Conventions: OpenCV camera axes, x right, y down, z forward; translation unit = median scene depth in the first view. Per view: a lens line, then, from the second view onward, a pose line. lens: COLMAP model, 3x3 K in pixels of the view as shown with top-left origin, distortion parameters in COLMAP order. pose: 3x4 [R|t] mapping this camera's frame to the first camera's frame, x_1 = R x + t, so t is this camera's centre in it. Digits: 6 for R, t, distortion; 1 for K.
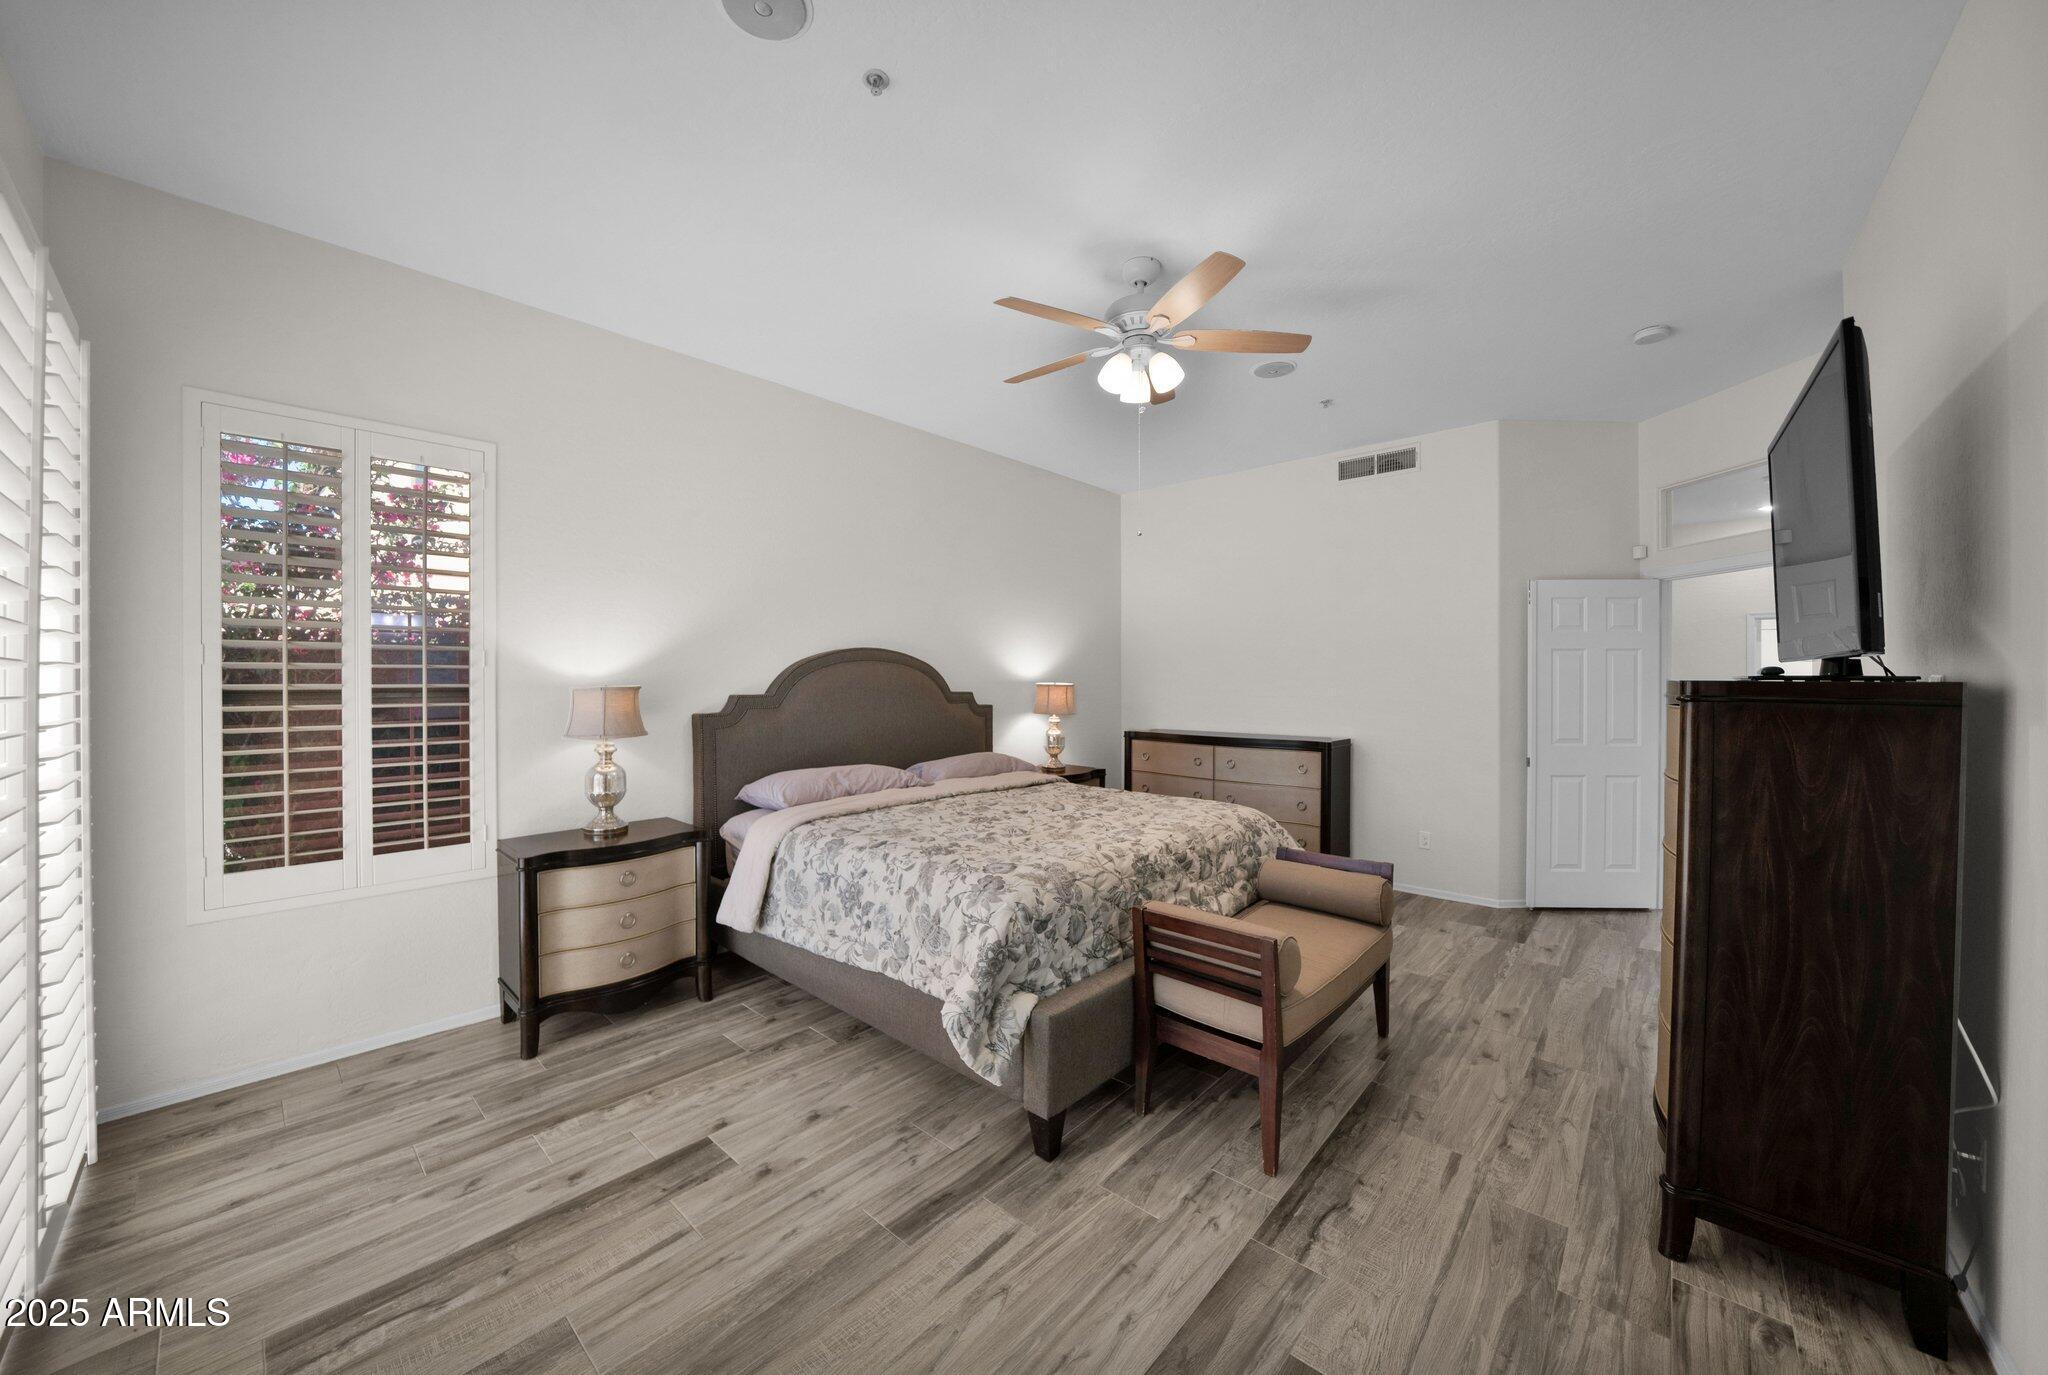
lens RADIAL K [[745.5, 0, 977.8], [0, 745.5, 682.1], [0, 0, 1]] dist [-0.016728, 0.000106]
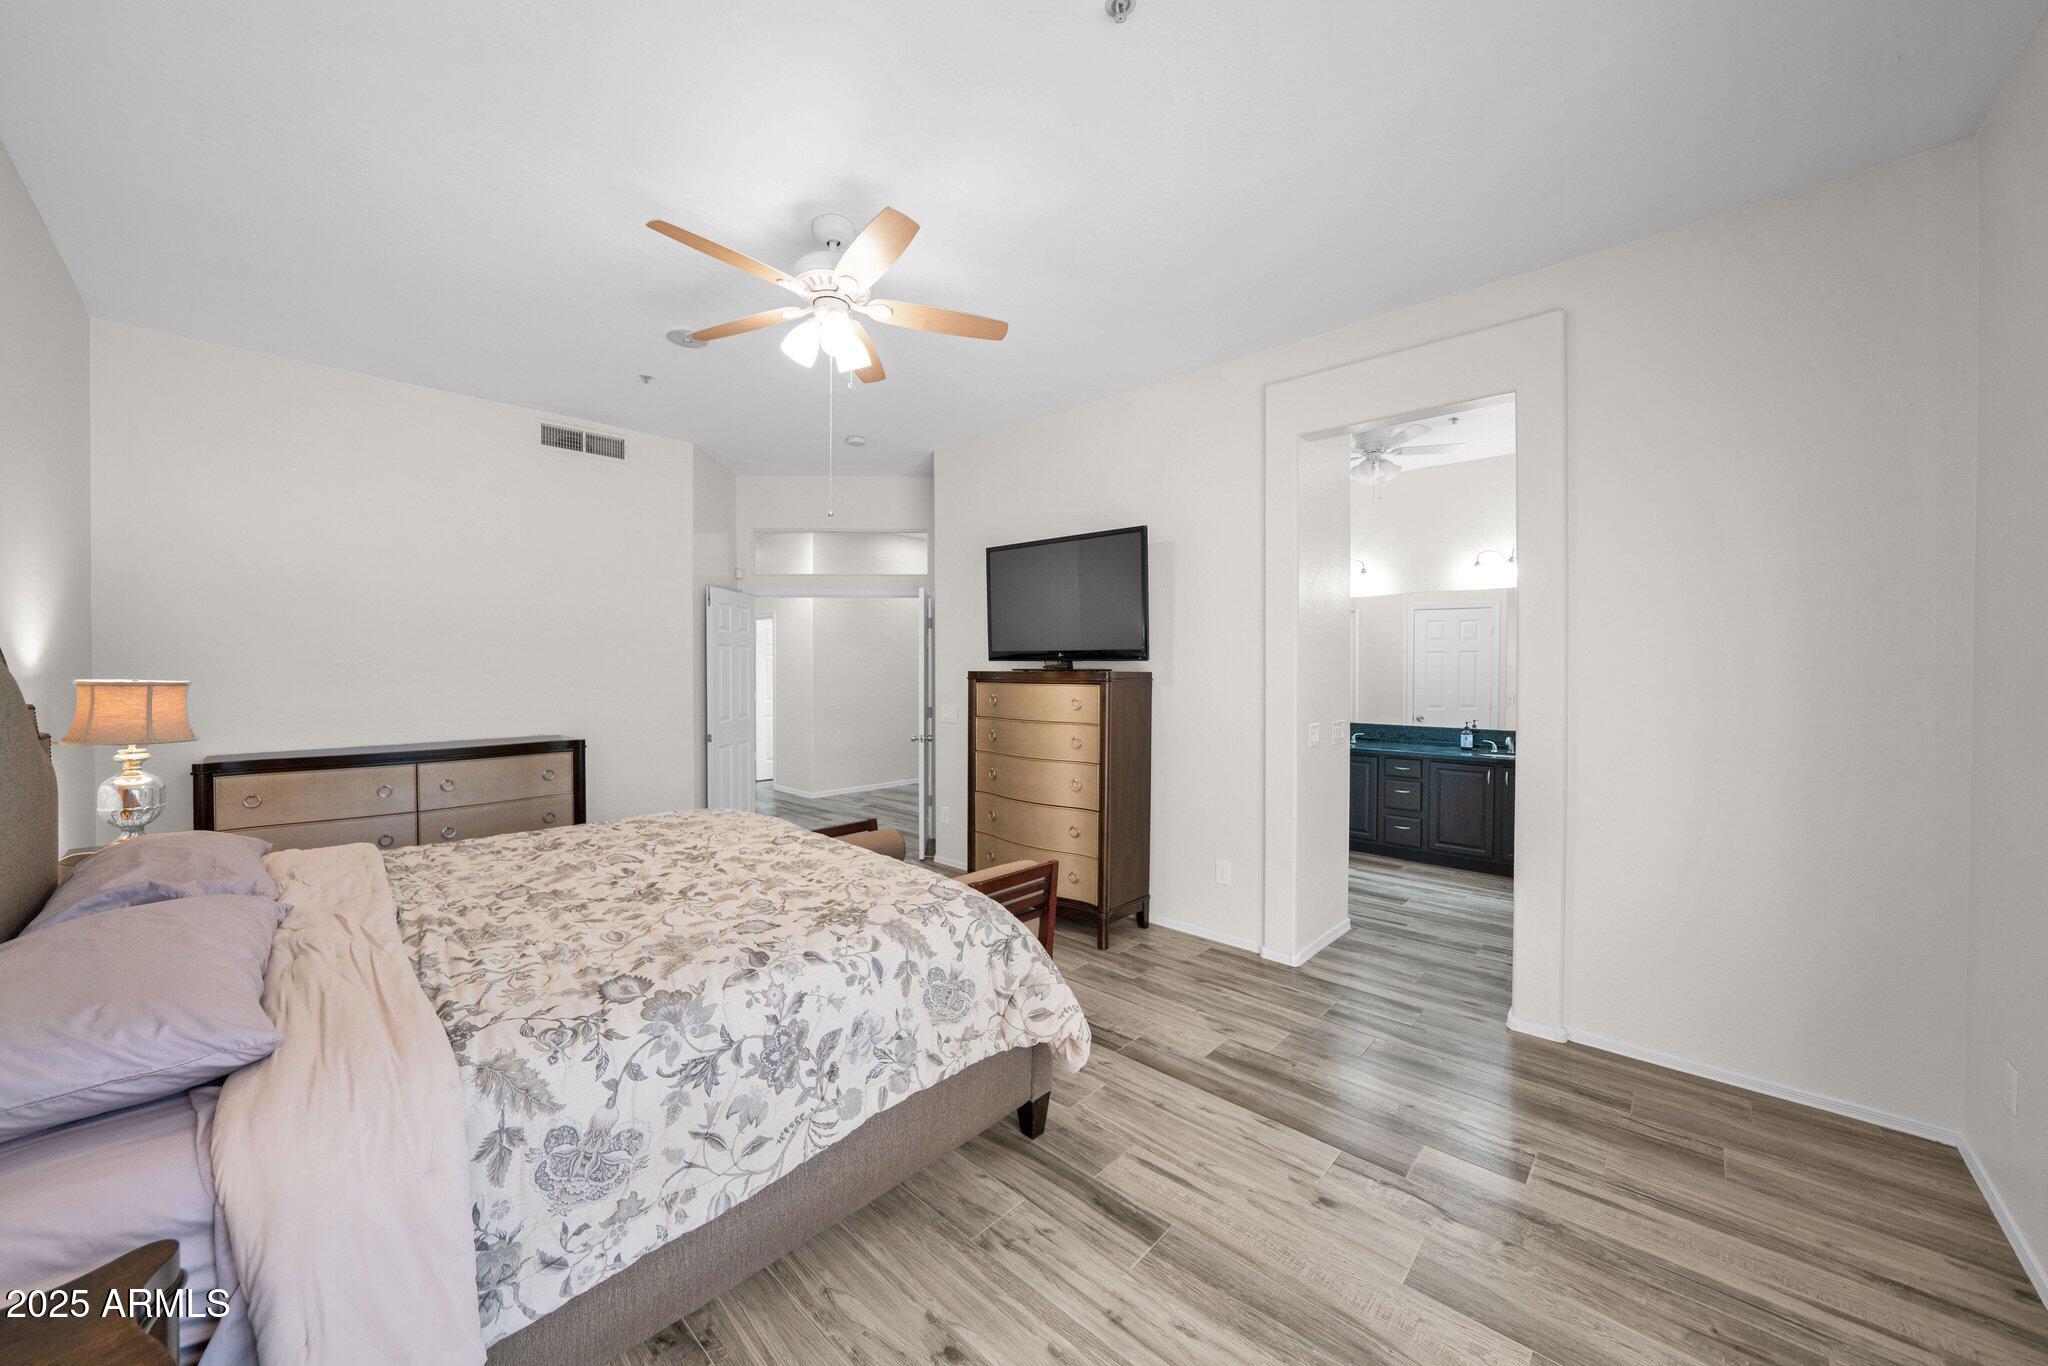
lens RADIAL K [[745.5, 0, 1019.6], [0, 745.5, 675.2], [0, 0, 1]] dist [-0.016728, 0.000106]
pose [[-0.019159, -0.011997, 0.999744, -0.752222], [0.002328, 0.999925, 0.012044, -0.012551], [-0.999814, 0.002558, -0.019130, 0.833289]]
